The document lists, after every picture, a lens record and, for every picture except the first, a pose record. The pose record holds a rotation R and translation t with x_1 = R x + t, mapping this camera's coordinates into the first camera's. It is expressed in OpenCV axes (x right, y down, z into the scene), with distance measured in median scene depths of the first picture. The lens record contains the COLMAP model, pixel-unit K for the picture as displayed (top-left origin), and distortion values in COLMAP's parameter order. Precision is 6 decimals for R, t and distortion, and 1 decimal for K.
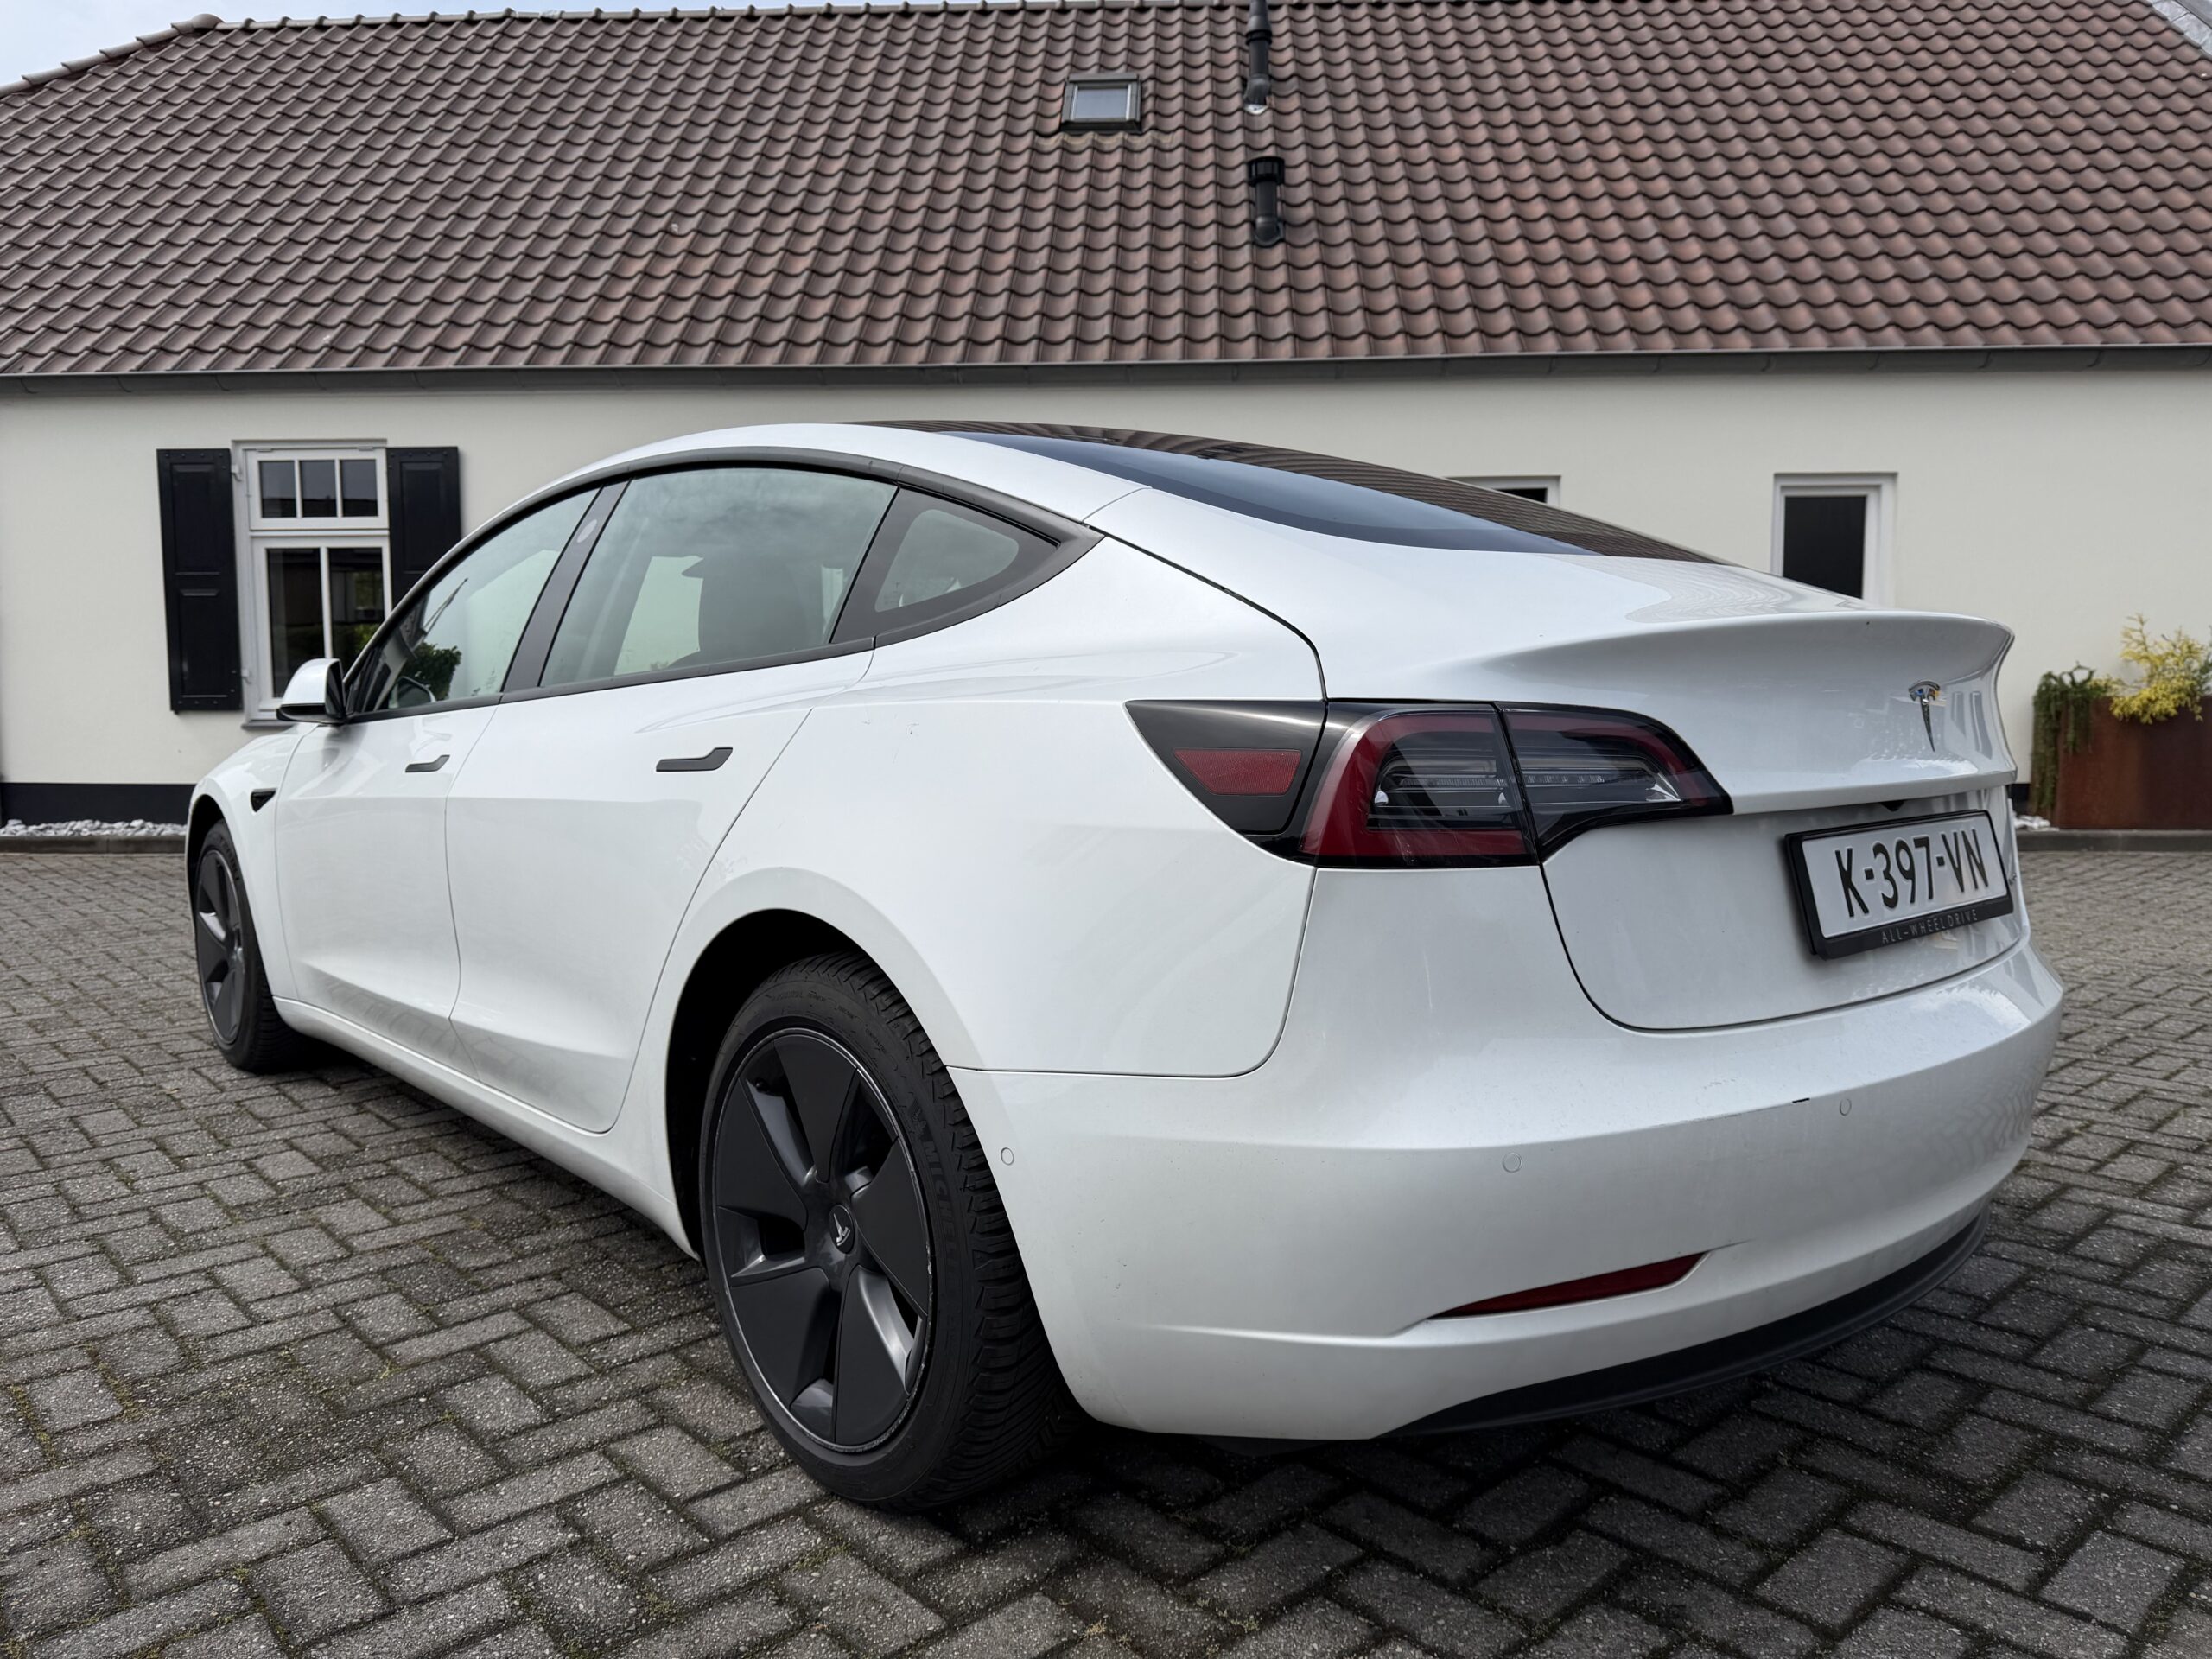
lens RADIAL K [[1528.4, 0, 1106.0], [0, 1528.4, 829.5], [0, 0, 1]] dist [0.119880, -0.147812]
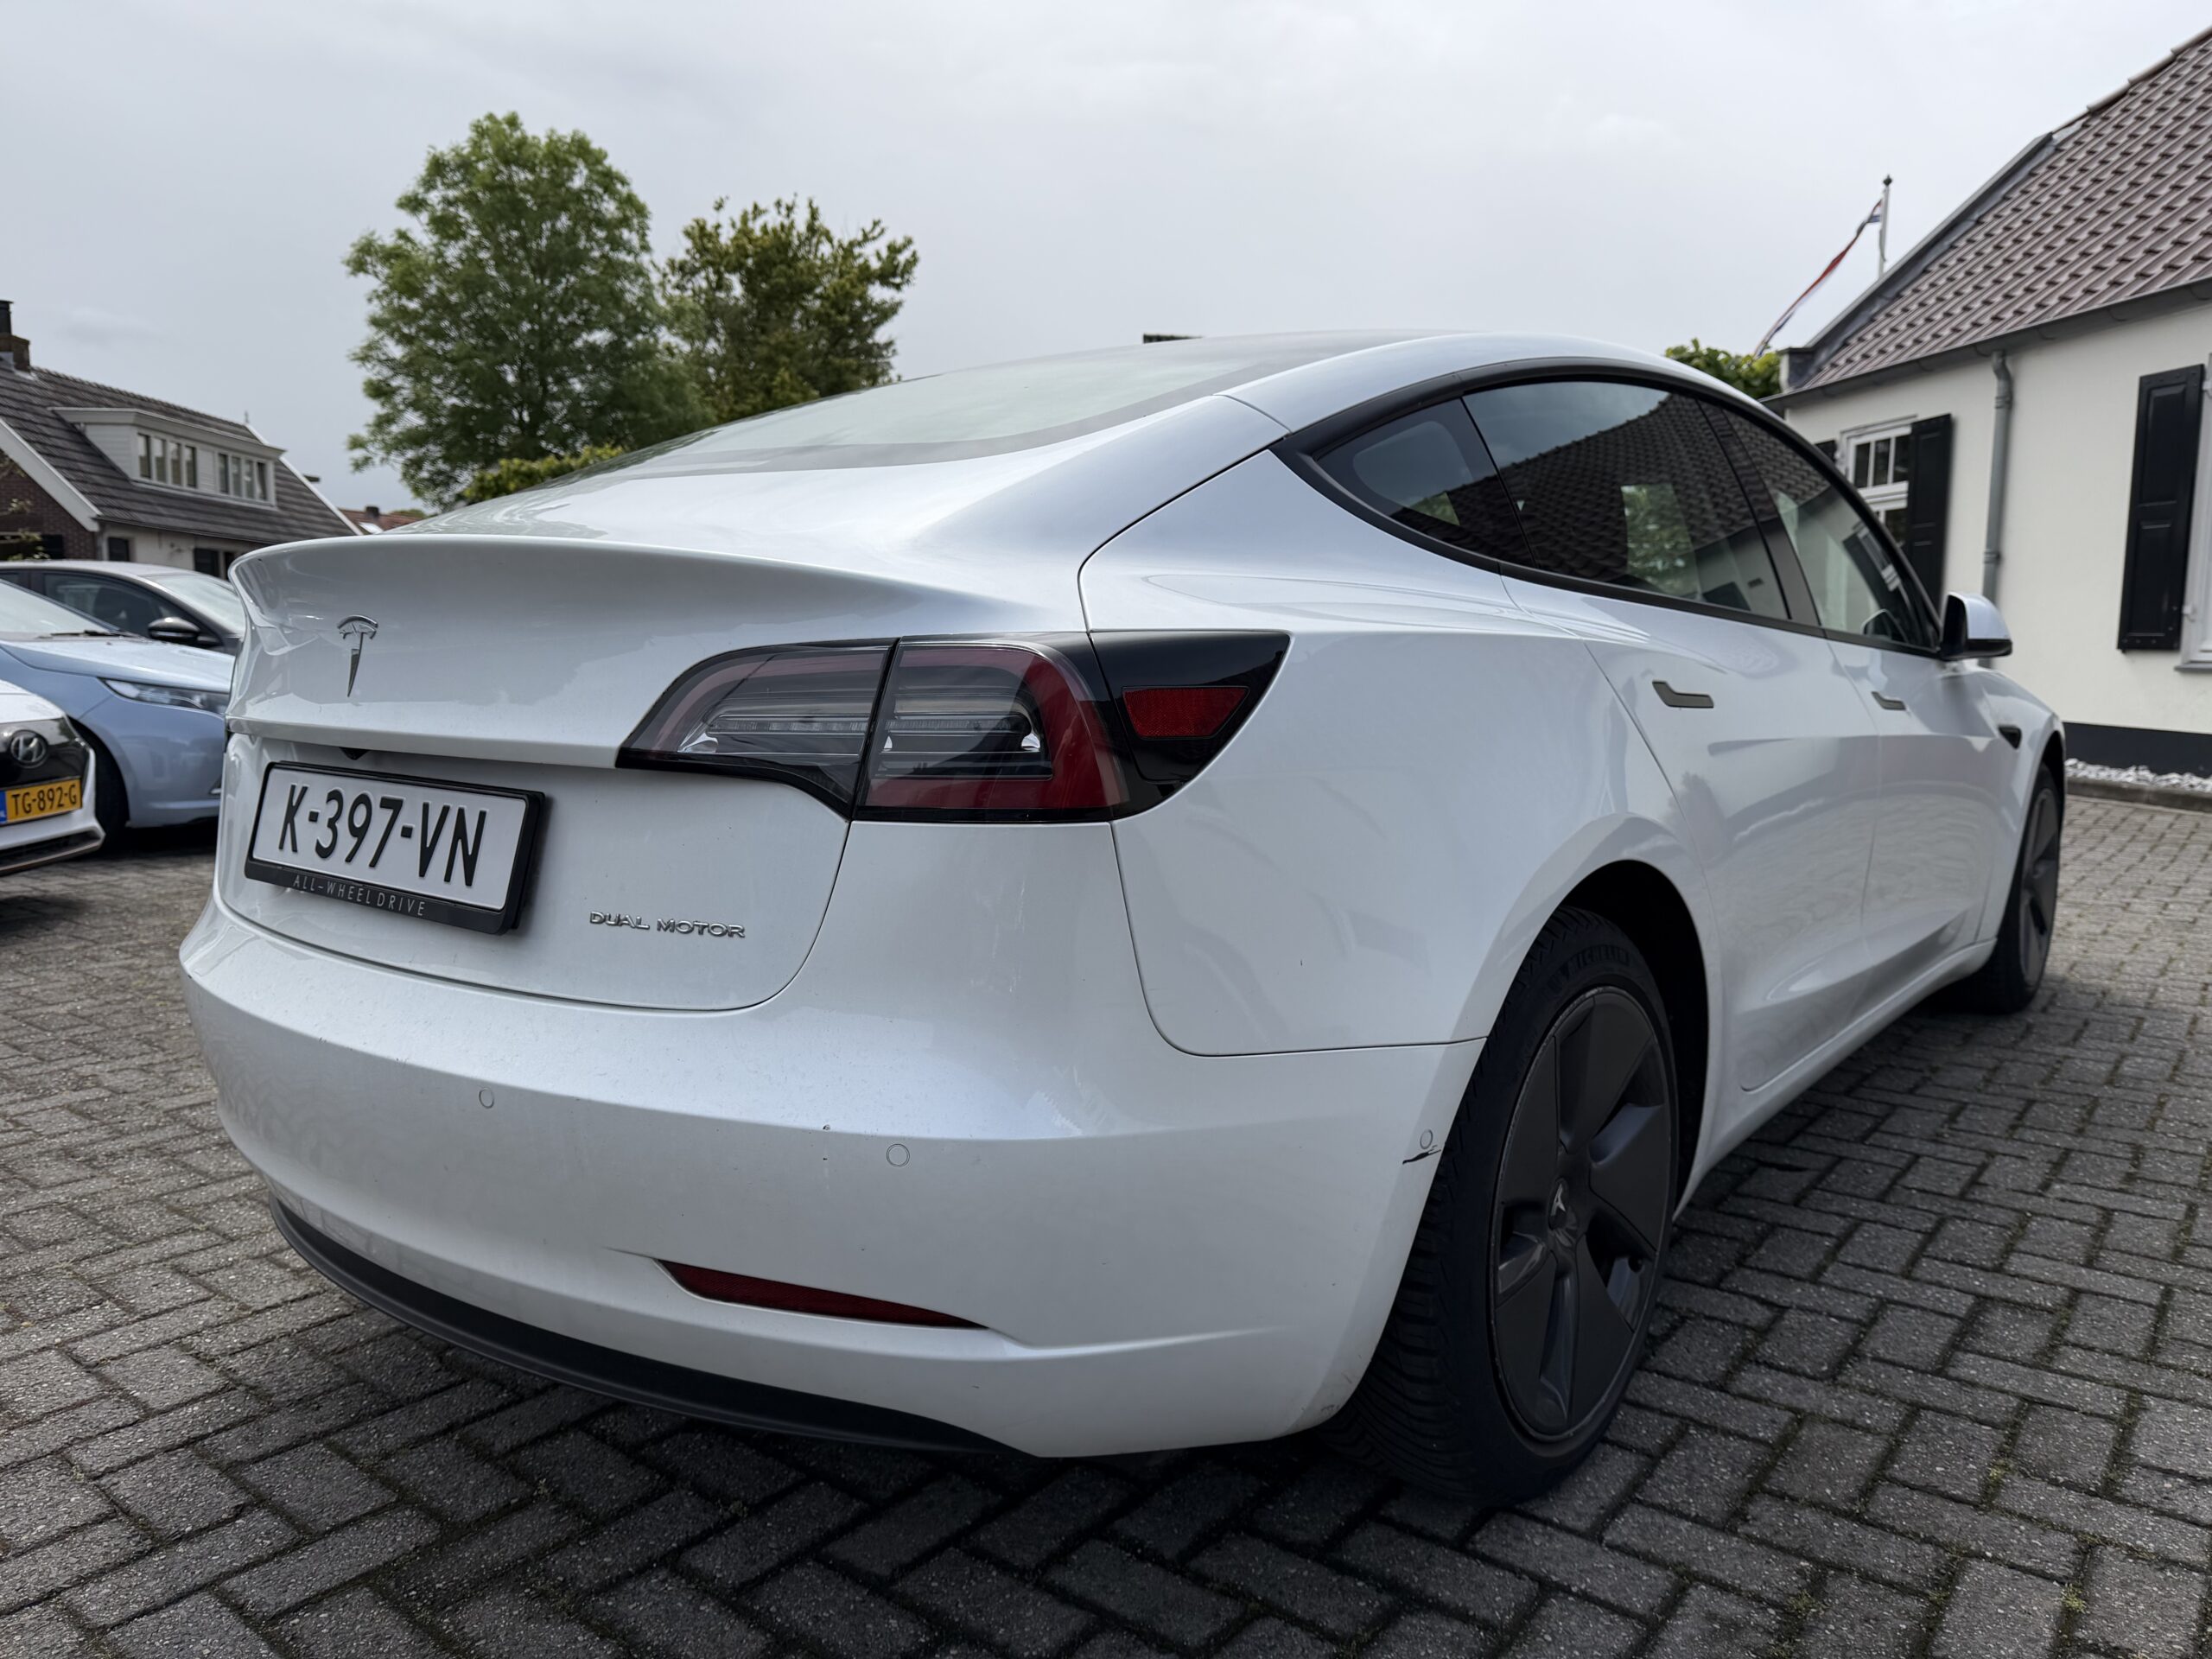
lens RADIAL K [[1579.7, 0, 1106.0], [0, 1579.7, 829.5], [0, 0, 1]] dist [-0.004192, -0.008177]
pose [[0.176791, 0.129888, -0.975640, 1.388338], [-0.092446, 0.989063, 0.114923, -0.110084], [0.979897, 0.069877, 0.186865, 1.177224]]
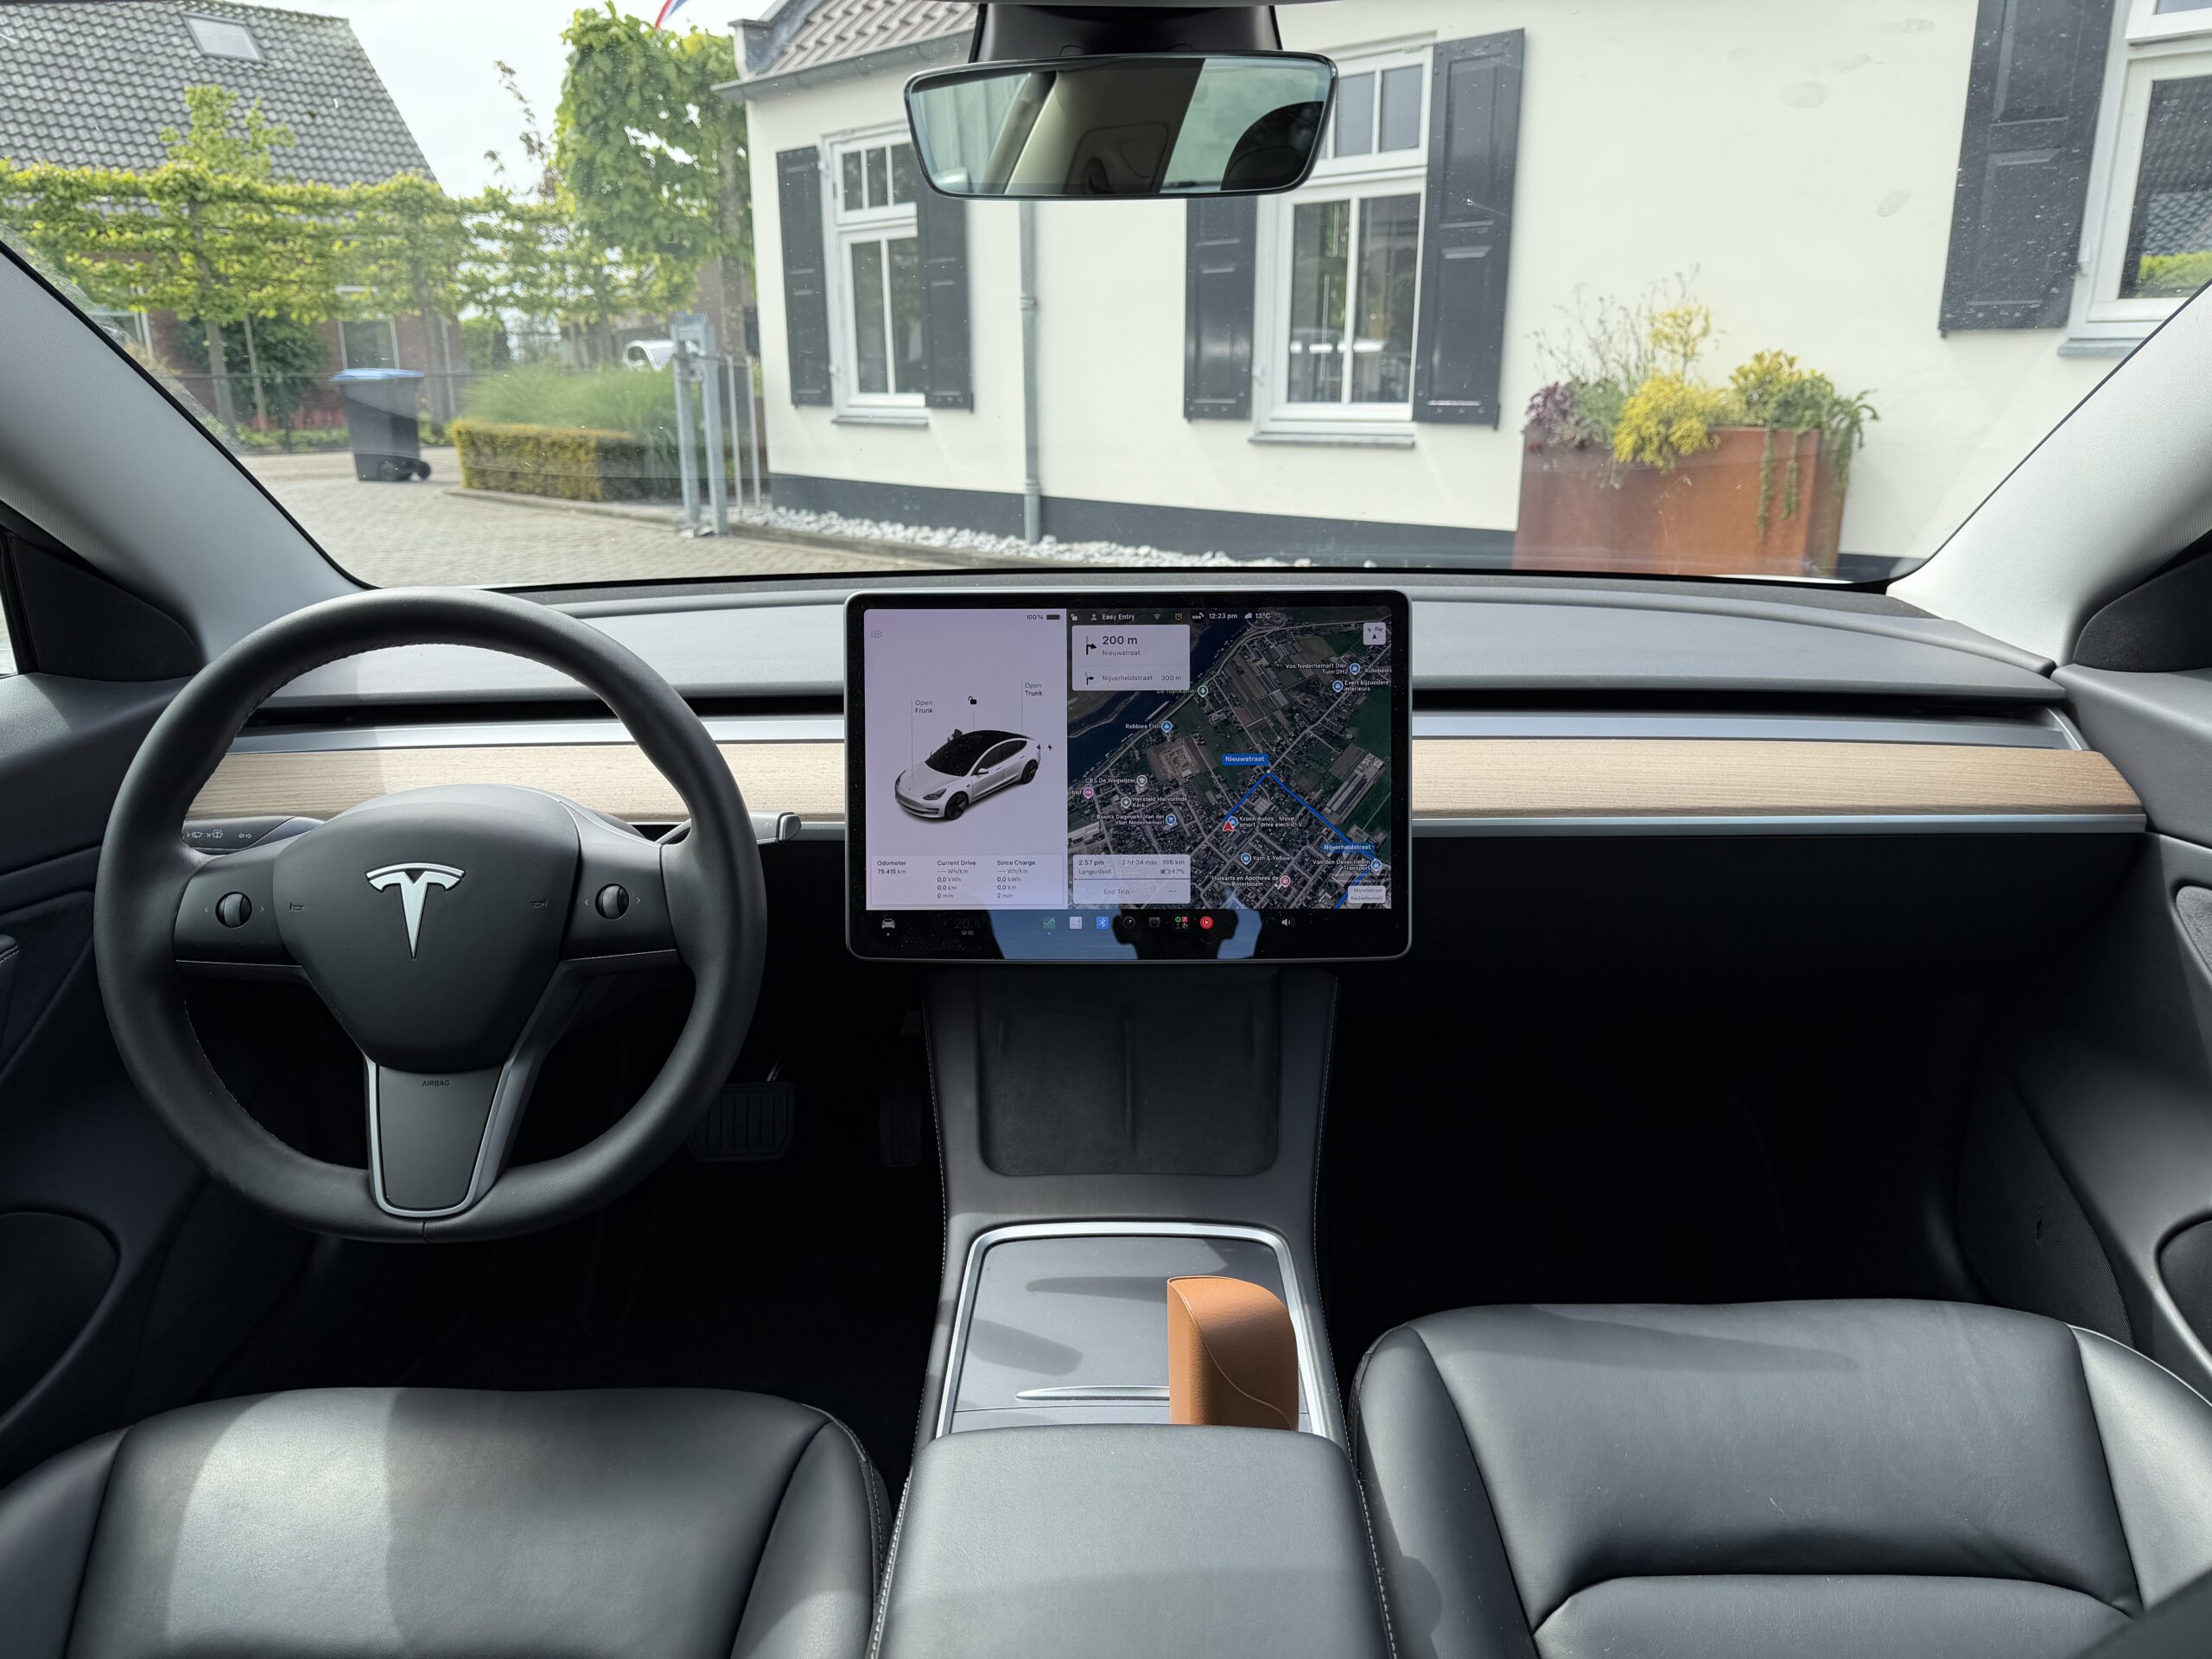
lens RADIAL K [[1589.4, 0, 1106.0], [0, 1589.4, 829.5], [0, 0, 1]] dist [0.004881, -0.012081]
pose [[0.745282, 0.190325, -0.639008, -0.228805], [-0.060567, 0.973756, 0.219387, -0.247540], [0.663993, -0.124803, 0.737250, 1.734625]]
